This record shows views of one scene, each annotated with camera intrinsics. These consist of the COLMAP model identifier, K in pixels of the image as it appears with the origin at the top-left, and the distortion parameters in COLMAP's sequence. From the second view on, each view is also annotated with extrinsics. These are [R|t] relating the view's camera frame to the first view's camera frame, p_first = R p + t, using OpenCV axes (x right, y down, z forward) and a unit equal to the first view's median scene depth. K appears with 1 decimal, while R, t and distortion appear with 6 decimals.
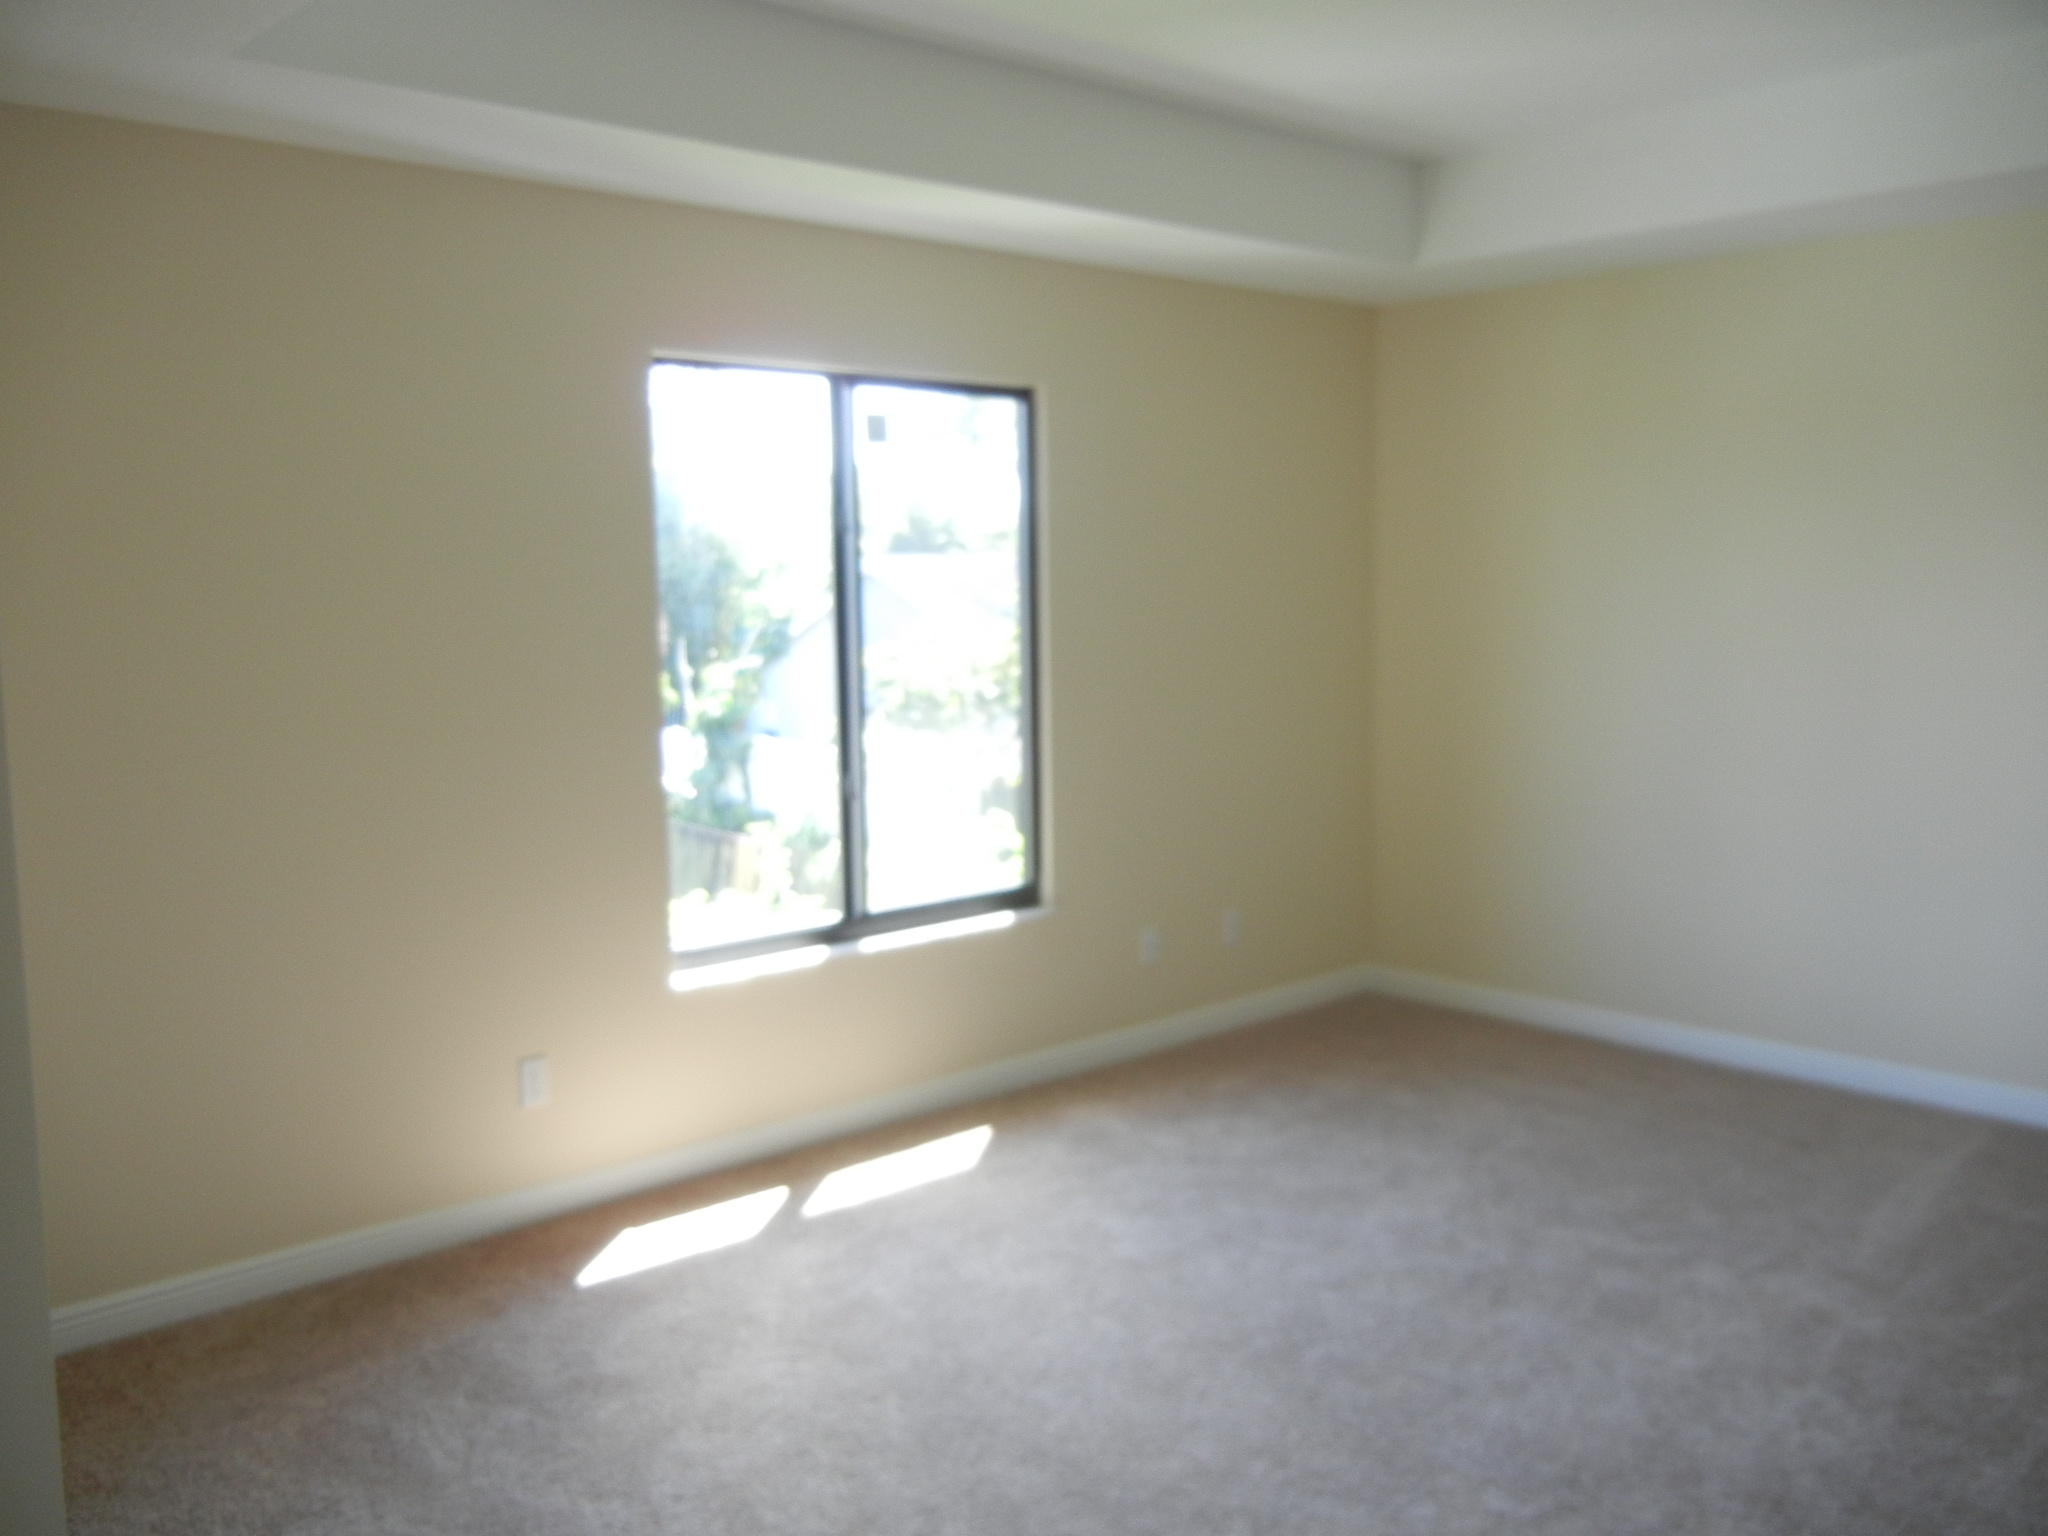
lens RADIAL K [[1776.6, 0, 1022.7], [0, 1776.6, 766.5], [0, 0, 1]] dist [-0.018073, 0.055365]
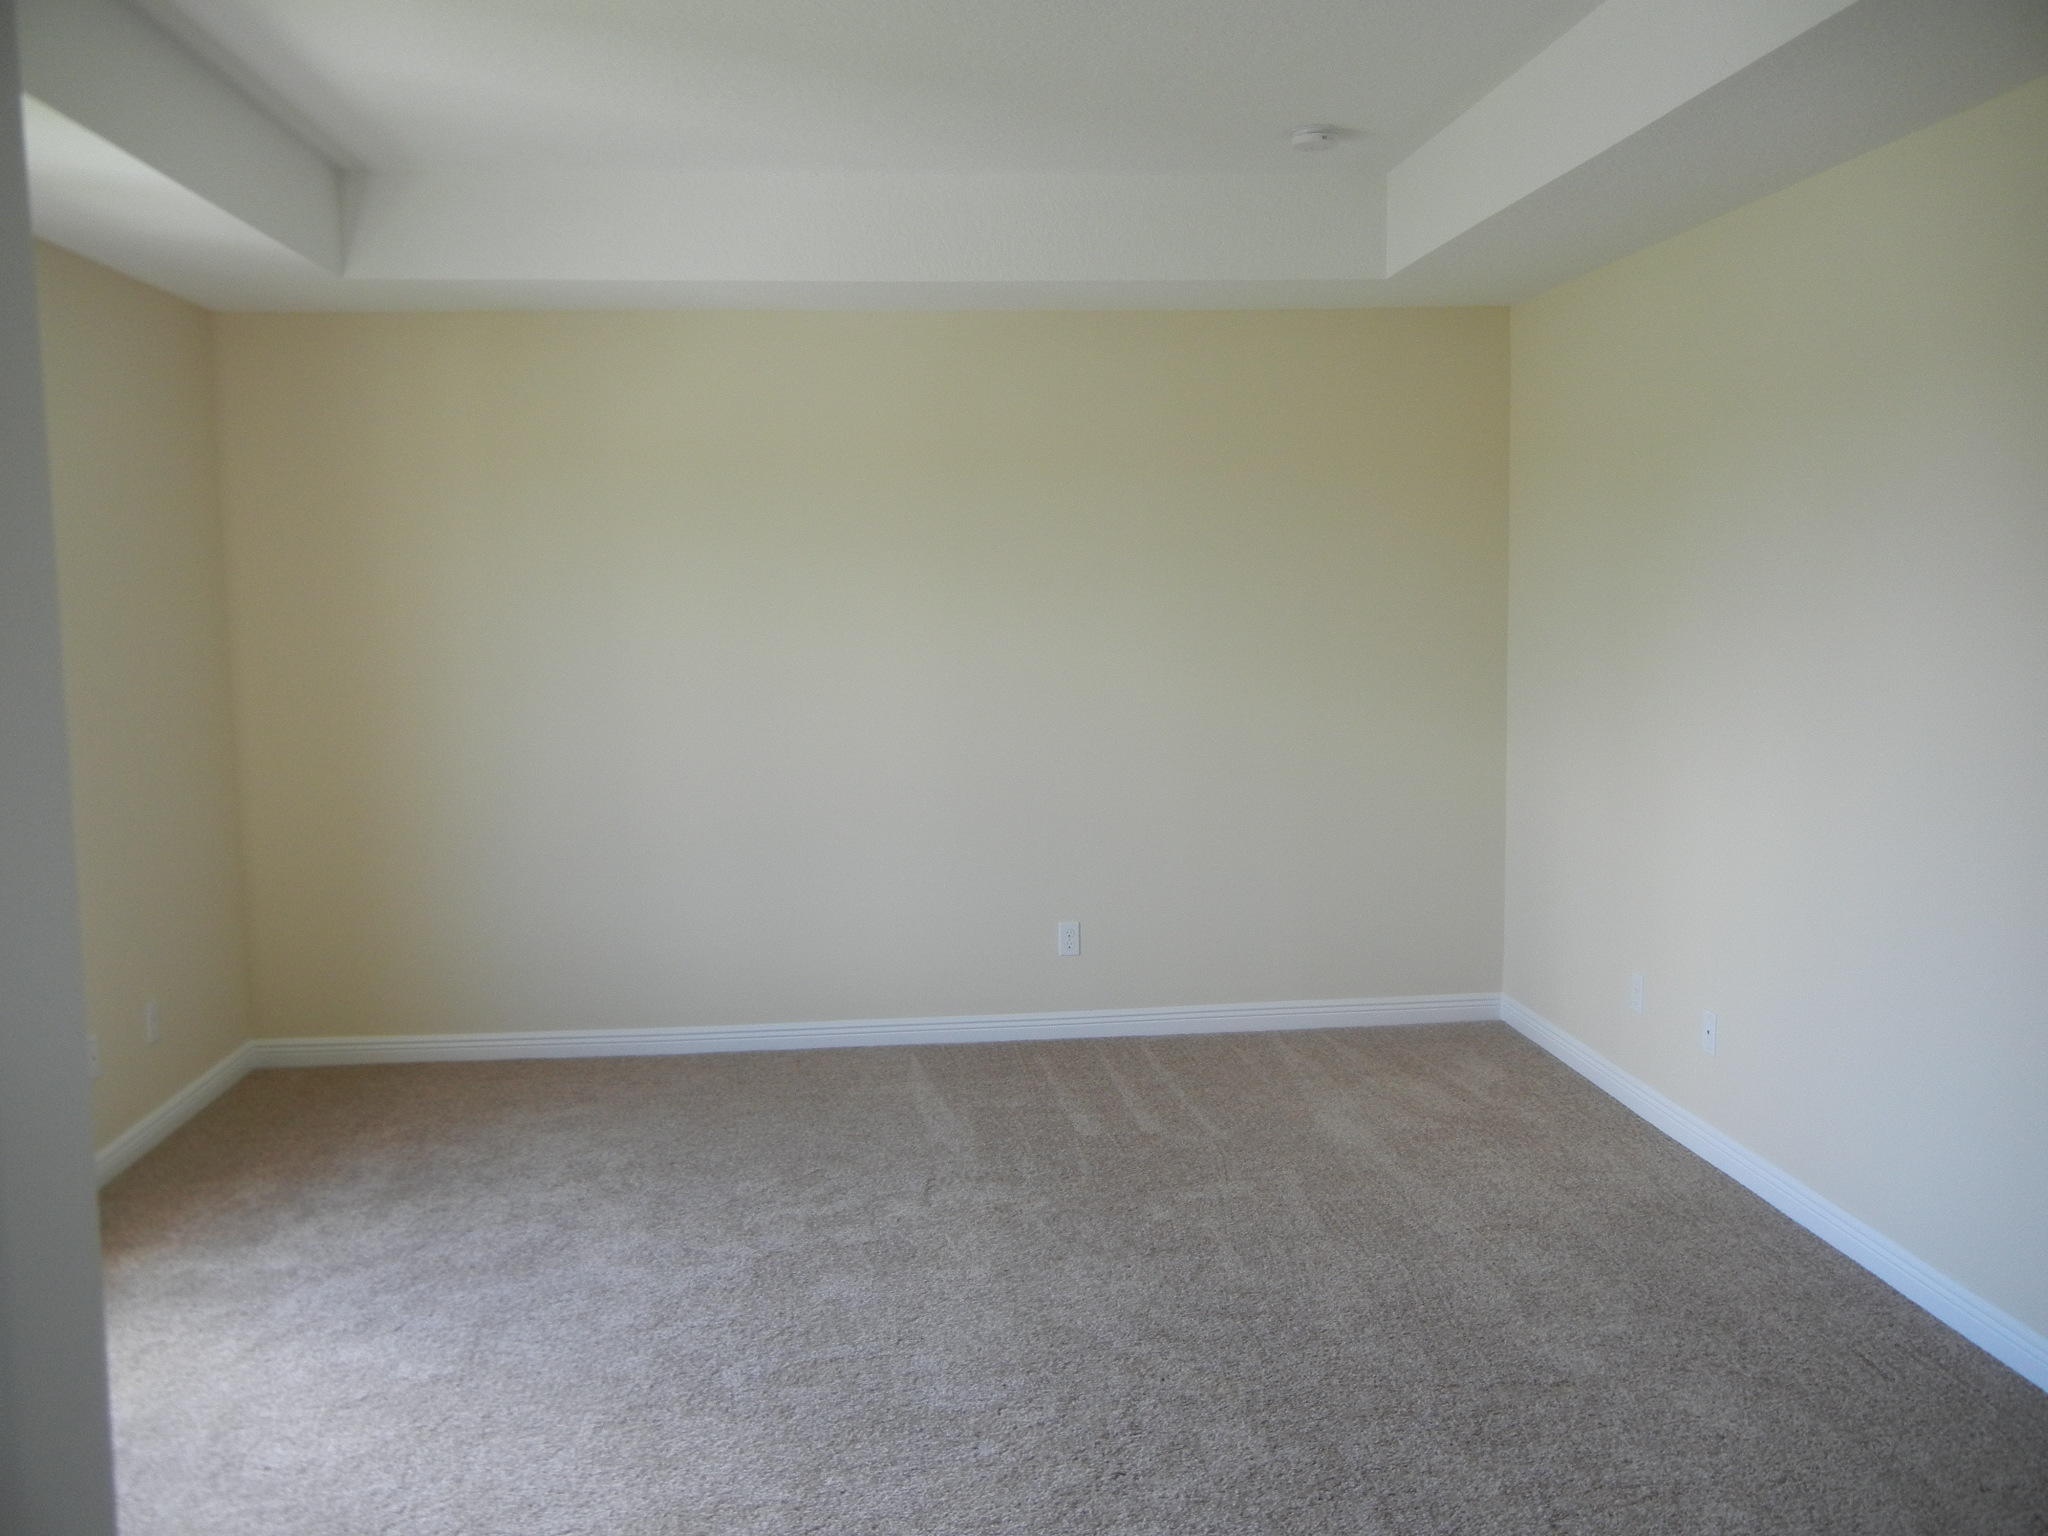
lens RADIAL K [[1776.6, 0, 1021.9], [0, 1776.6, 769.1], [0, 0, 1]] dist [-0.018073, 0.055365]
pose [[0.613133, -0.079114, 0.786008, -0.433554], [0.095281, 0.995115, 0.025837, -0.018530], [-0.784213, 0.059050, 0.617676, 0.207224]]
